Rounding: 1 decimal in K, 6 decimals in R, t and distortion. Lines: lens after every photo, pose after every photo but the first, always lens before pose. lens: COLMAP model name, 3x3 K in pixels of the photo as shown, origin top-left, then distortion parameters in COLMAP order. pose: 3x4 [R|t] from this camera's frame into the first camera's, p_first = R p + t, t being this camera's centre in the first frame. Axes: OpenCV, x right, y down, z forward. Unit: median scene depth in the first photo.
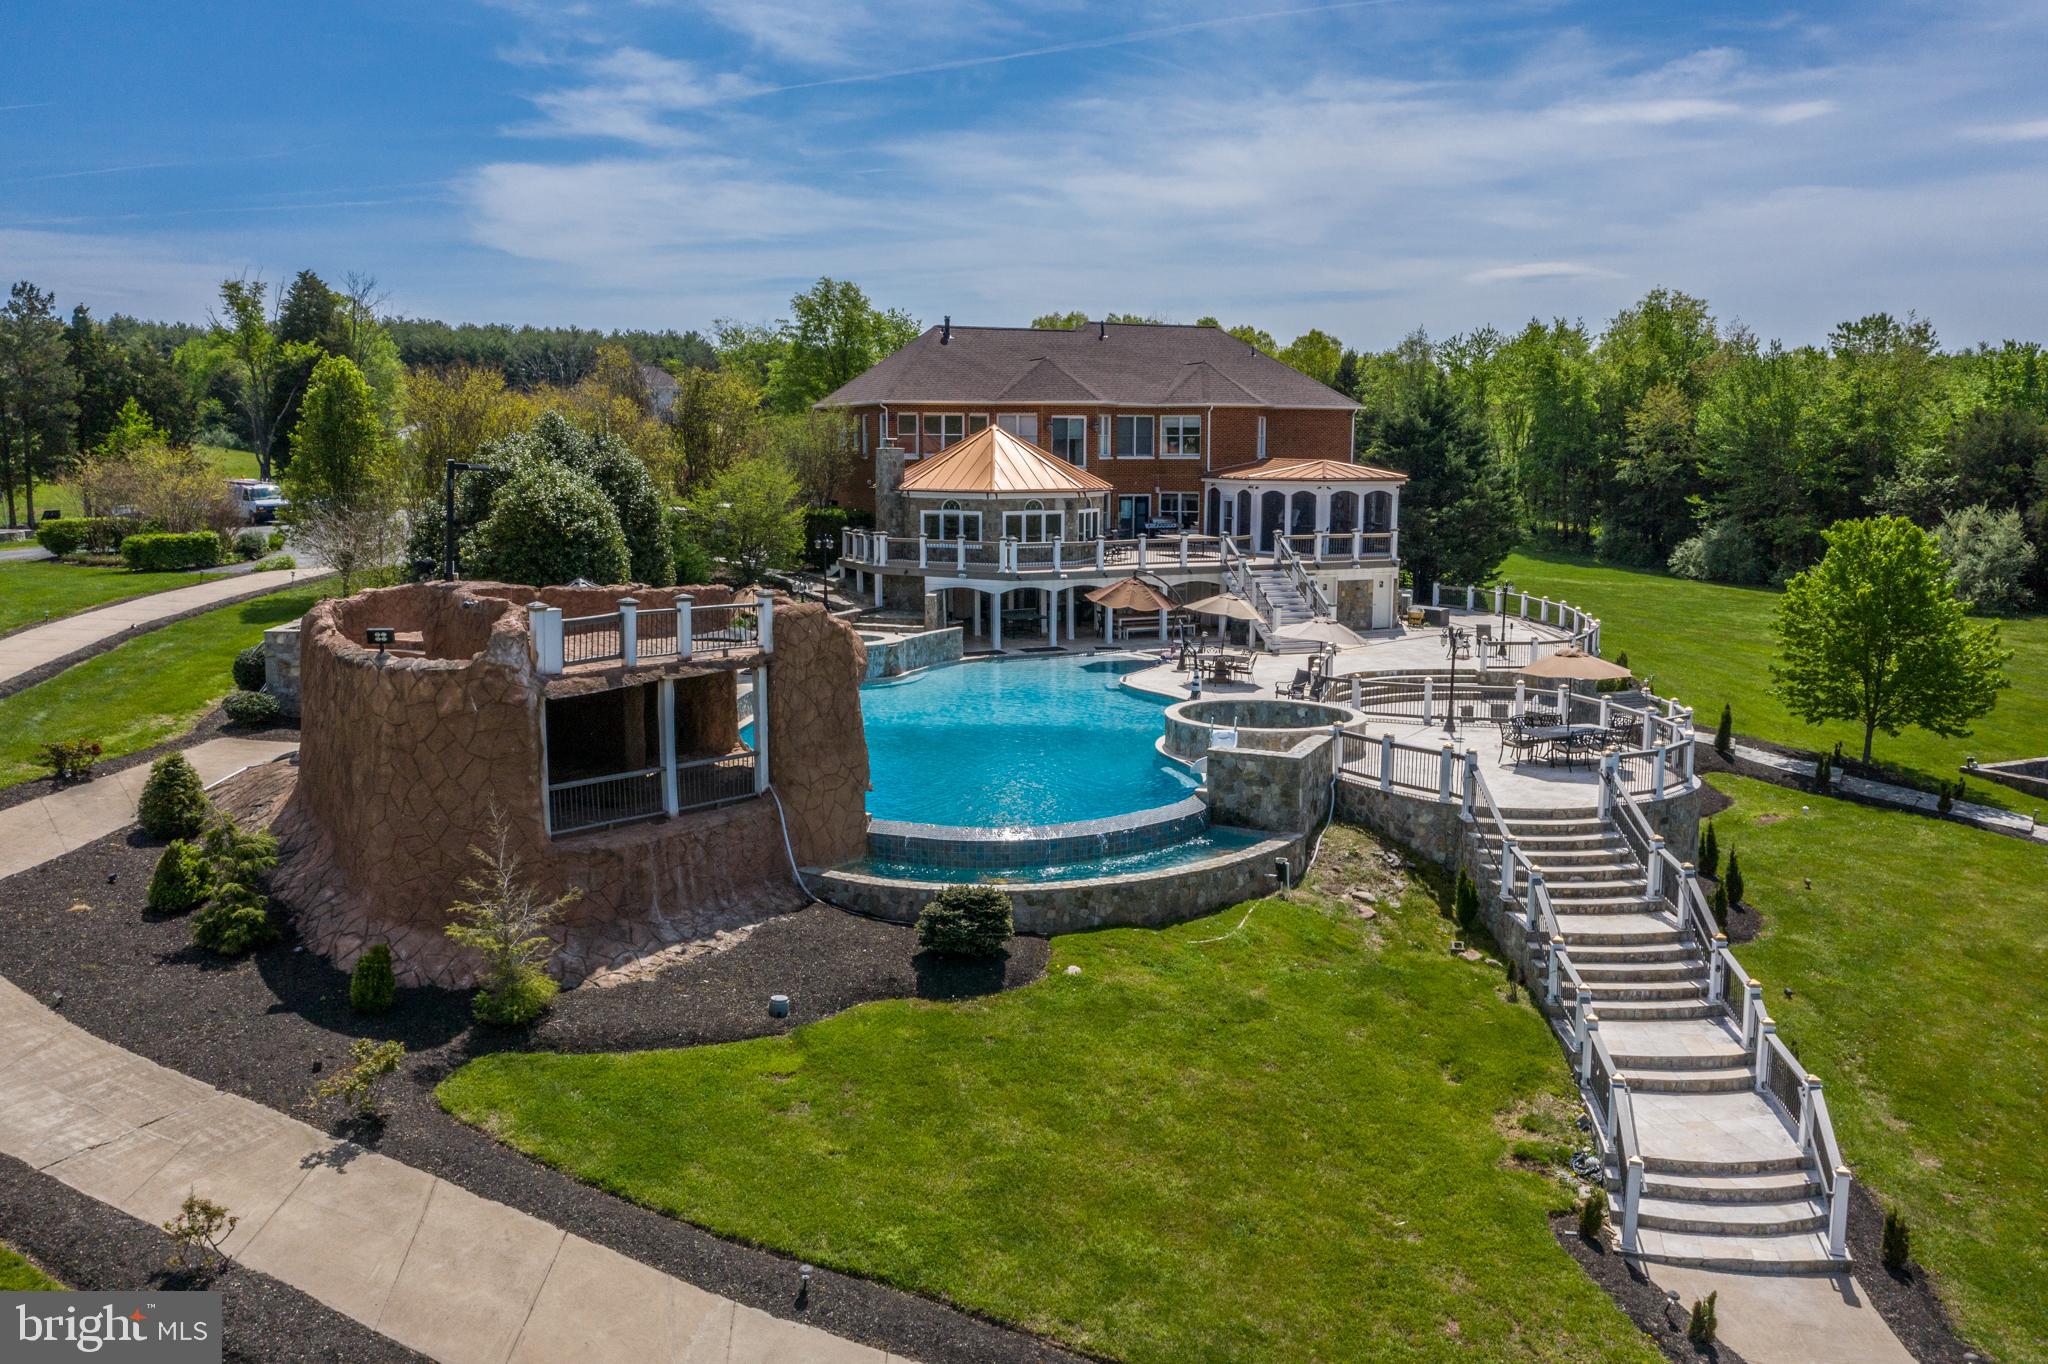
lens RADIAL K [[1665.2, 0, 999.6], [0, 1665.2, 679.7], [0, 0, 1]] dist [0.002231, 0.002844]
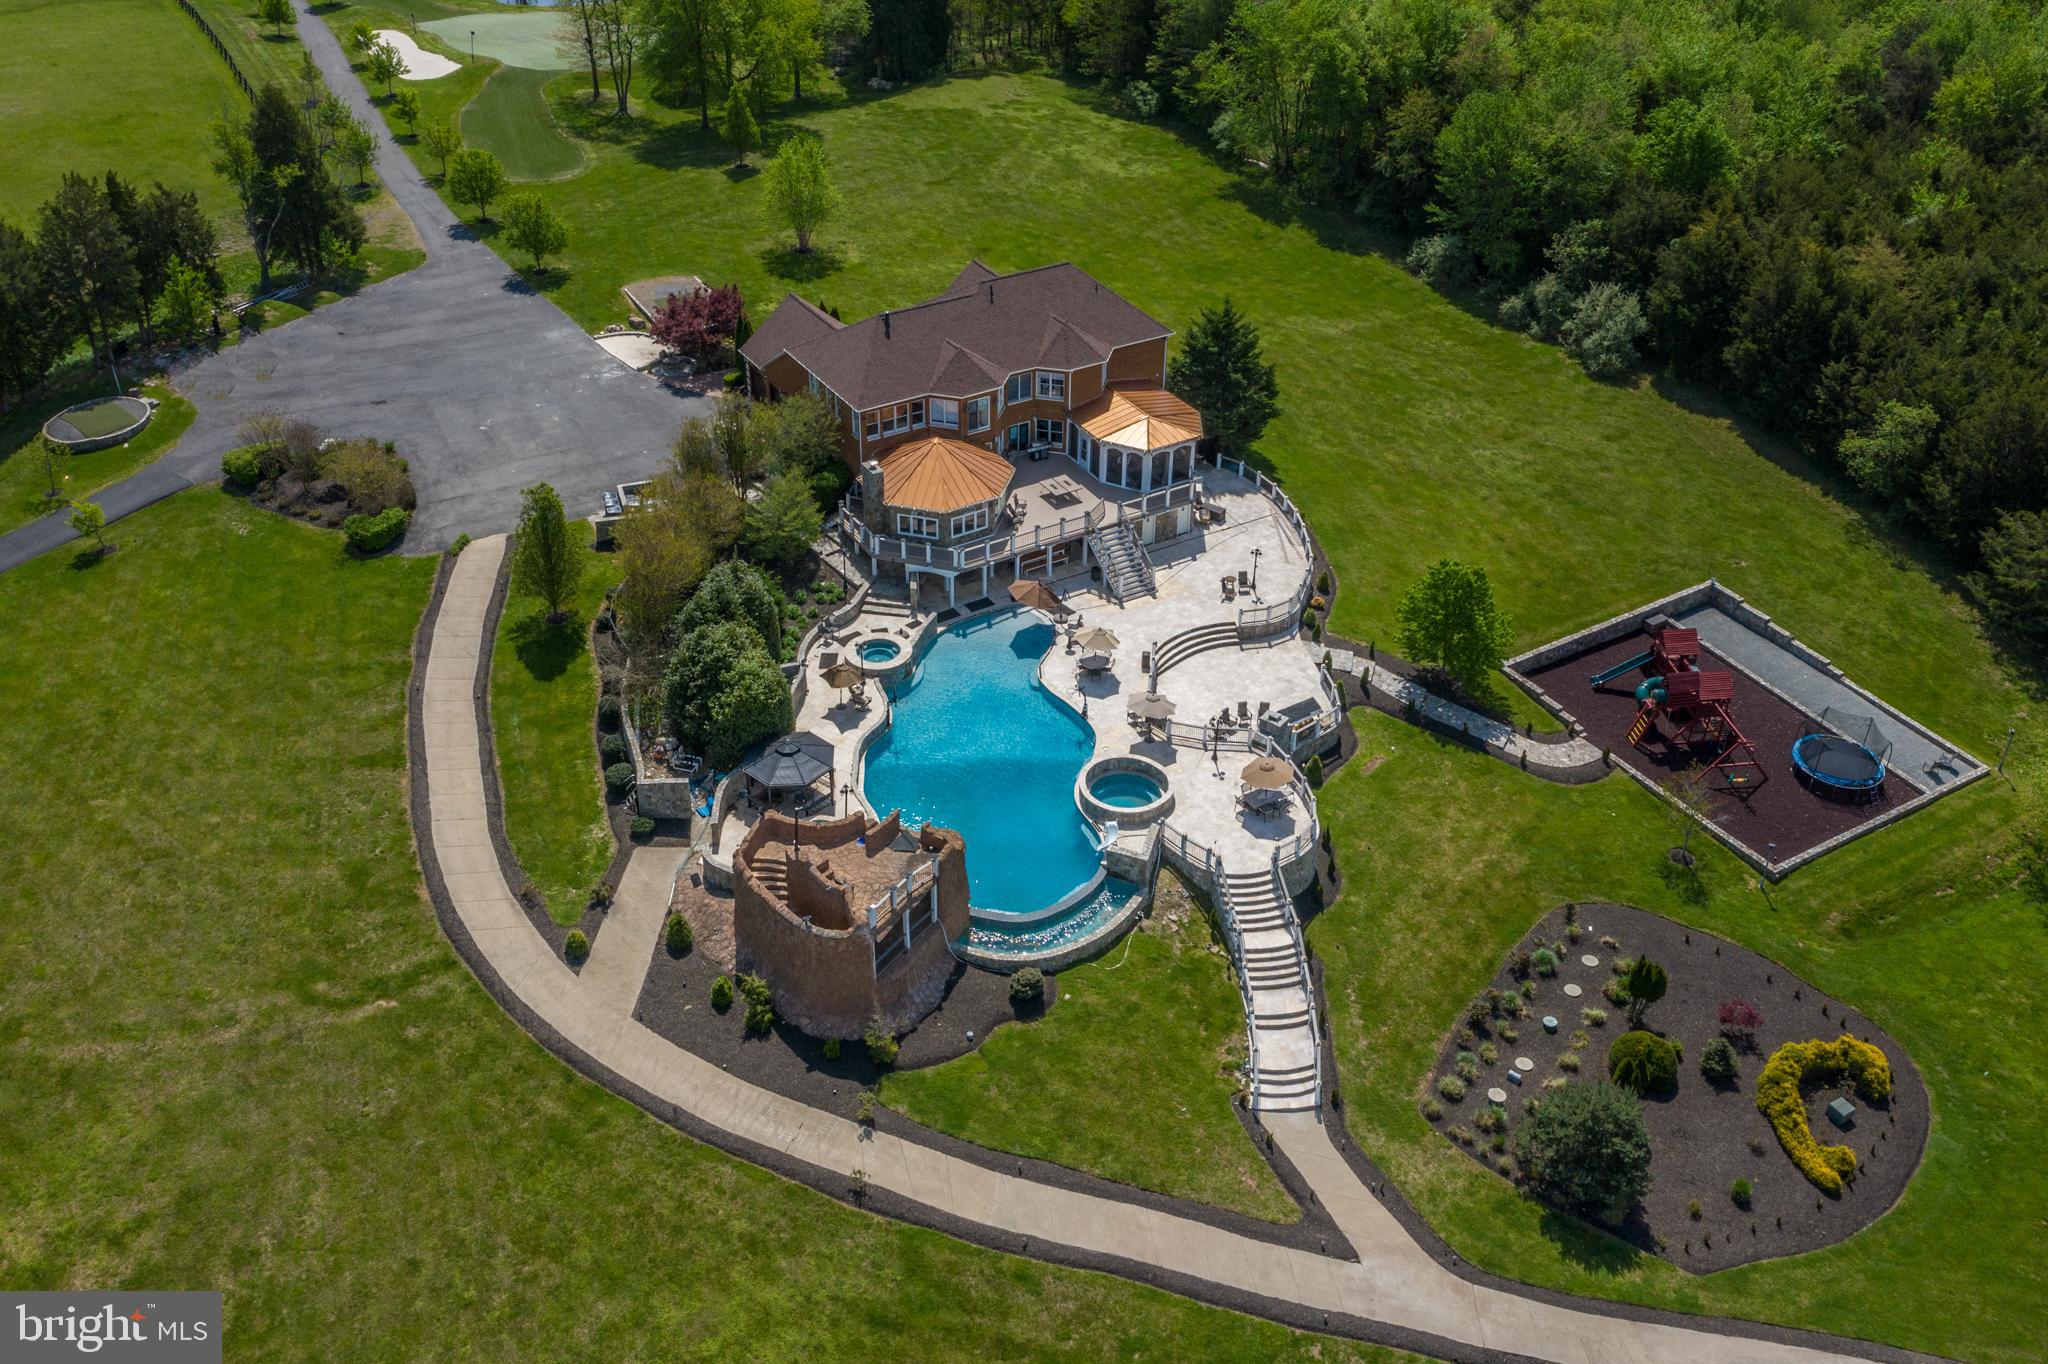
lens RADIAL K [[2052.1, 0, 951.5], [0, 2052.1, 576.5], [0, 0, 1]] dist [-0.010464, 0.008322]
pose [[0.992201, -0.071958, 0.101779, -0.418010], [0.025854, 0.917585, 0.396697, -1.720135], [-0.121936, -0.390972, 0.912290, -1.685472]]
